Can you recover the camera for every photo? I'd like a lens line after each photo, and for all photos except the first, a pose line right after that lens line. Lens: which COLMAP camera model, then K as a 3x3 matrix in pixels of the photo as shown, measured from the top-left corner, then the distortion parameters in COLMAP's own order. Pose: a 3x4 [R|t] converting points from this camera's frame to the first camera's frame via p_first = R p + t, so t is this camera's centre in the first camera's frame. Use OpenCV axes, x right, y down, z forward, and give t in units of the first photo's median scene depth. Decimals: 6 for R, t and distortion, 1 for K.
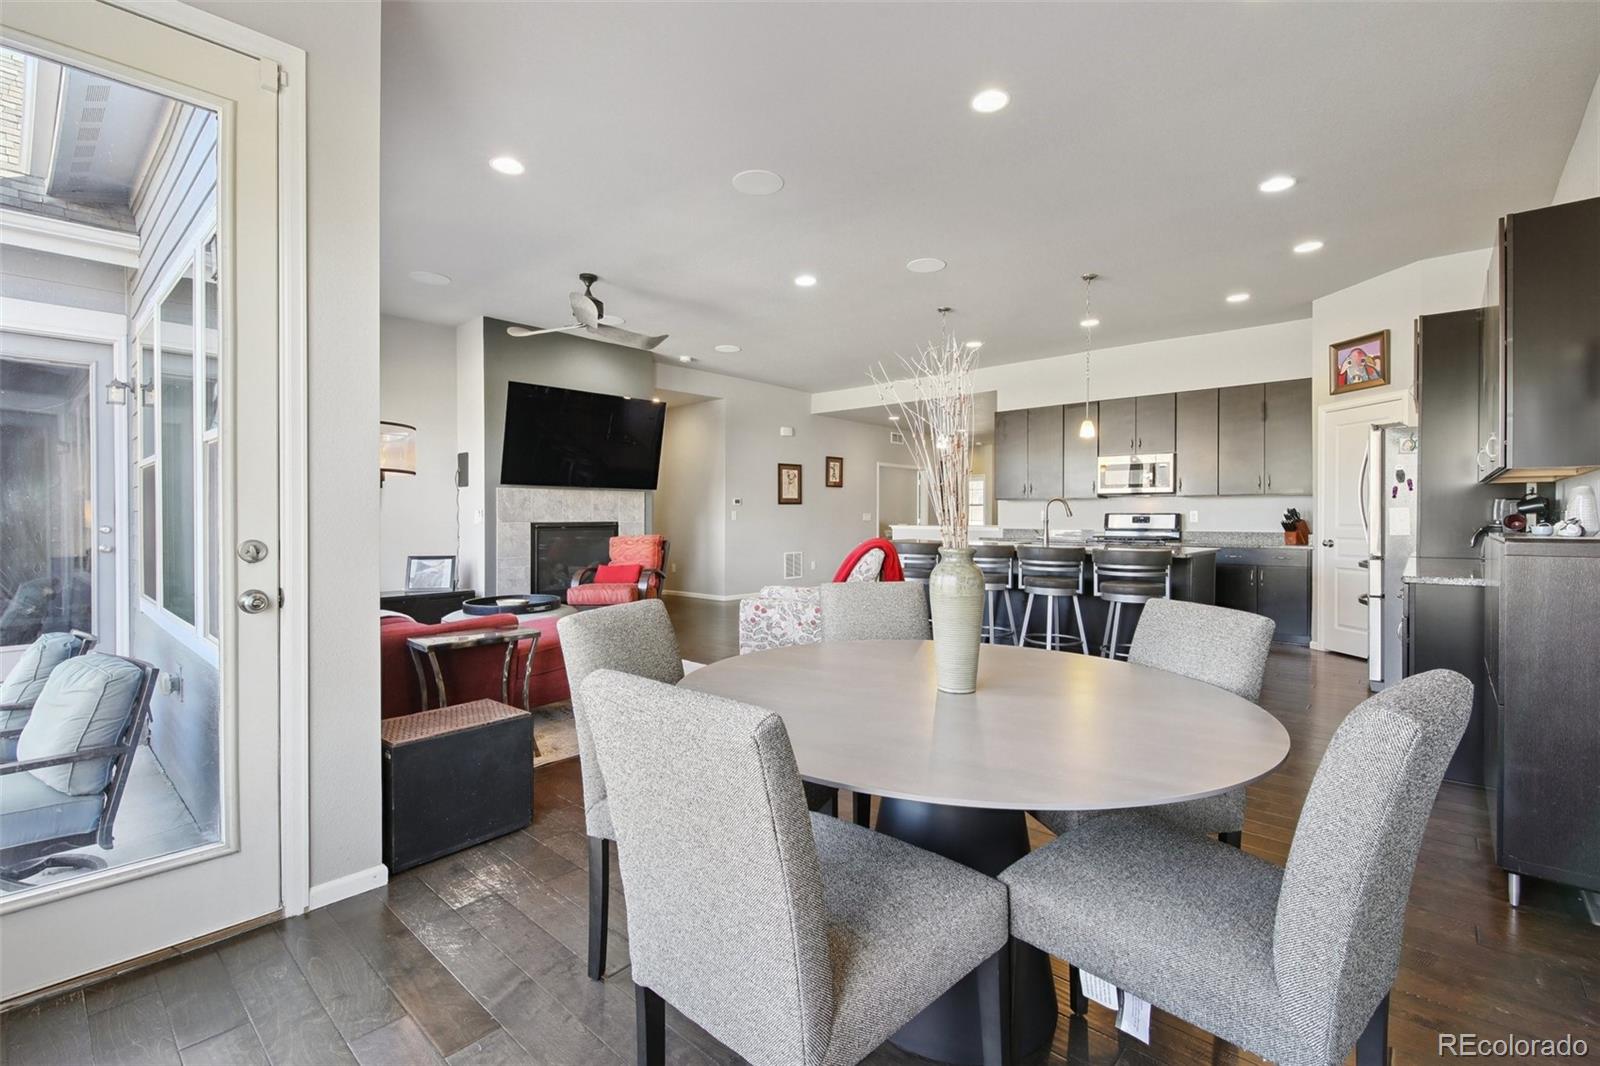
lens RADIAL K [[702.7, 0, 795.3], [0, 702.7, 522.3], [0, 0, 1]] dist [0.011913, -0.009465]
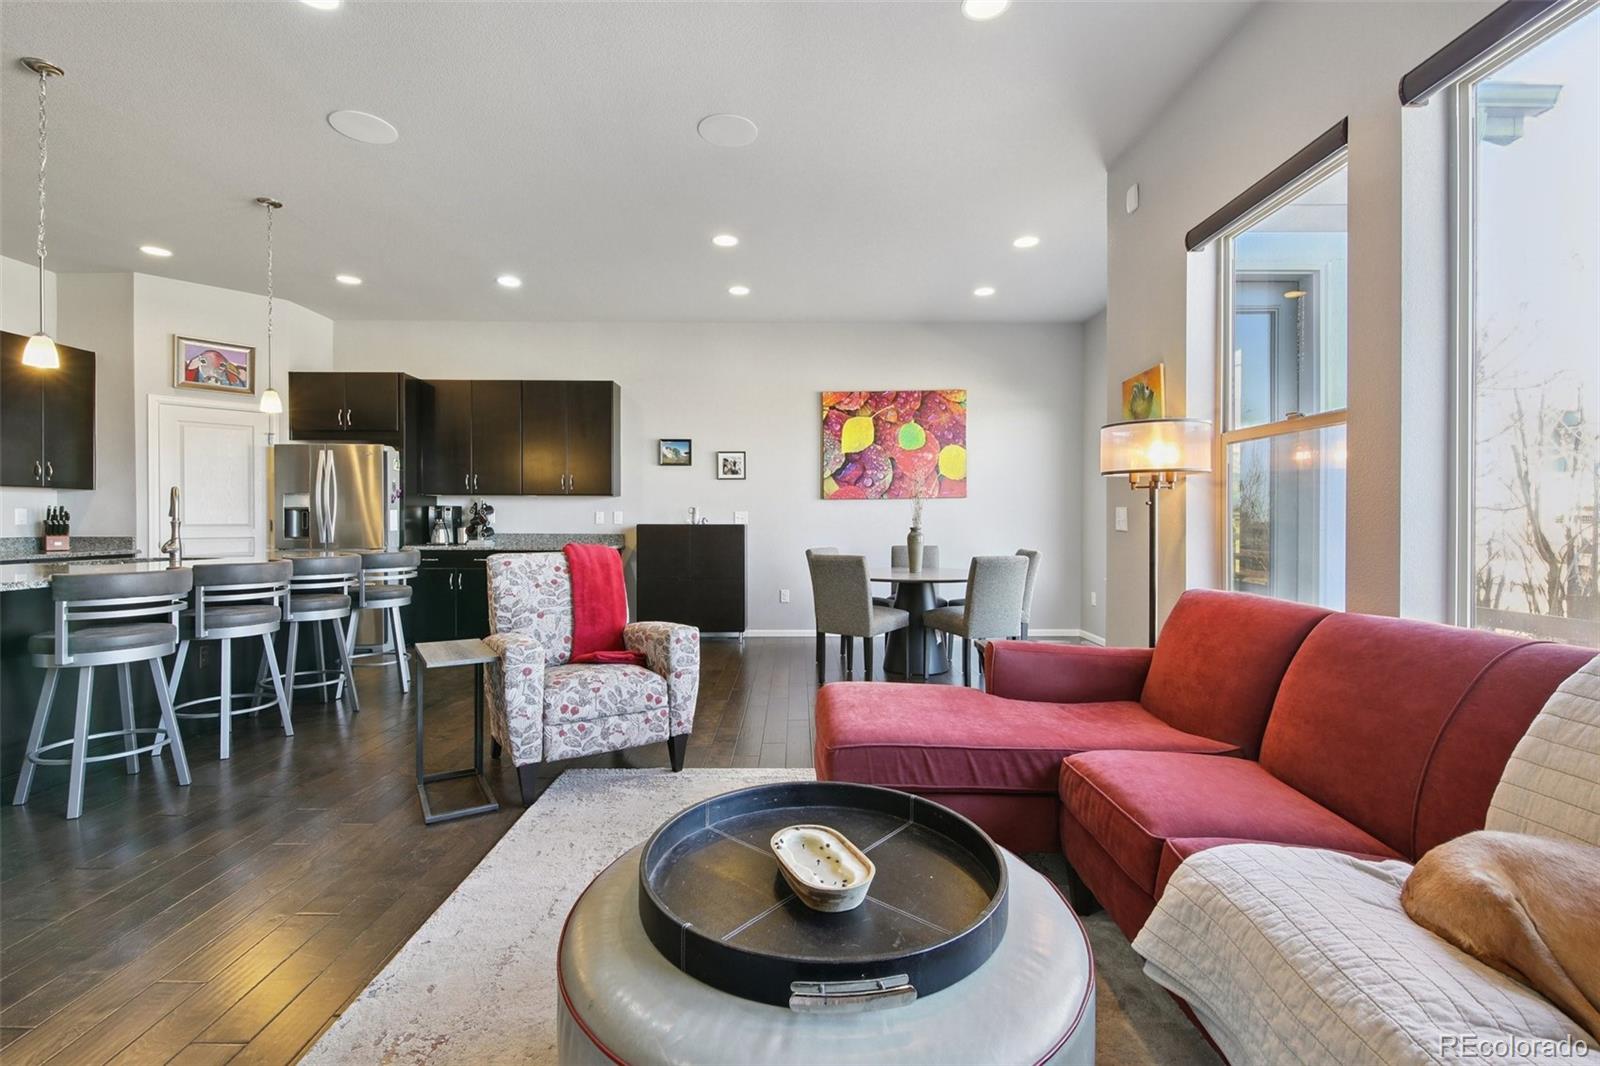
lens RADIAL K [[702.7, 0, 808.7], [0, 702.7, 520.3], [0, 0, 1]] dist [0.011913, -0.009465]
pose [[-0.683535, -0.002923, 0.729912, -0.431286], [0.003911, 0.999963, 0.007666, -0.006352], [-0.729907, 0.008094, -0.683498, 0.877513]]
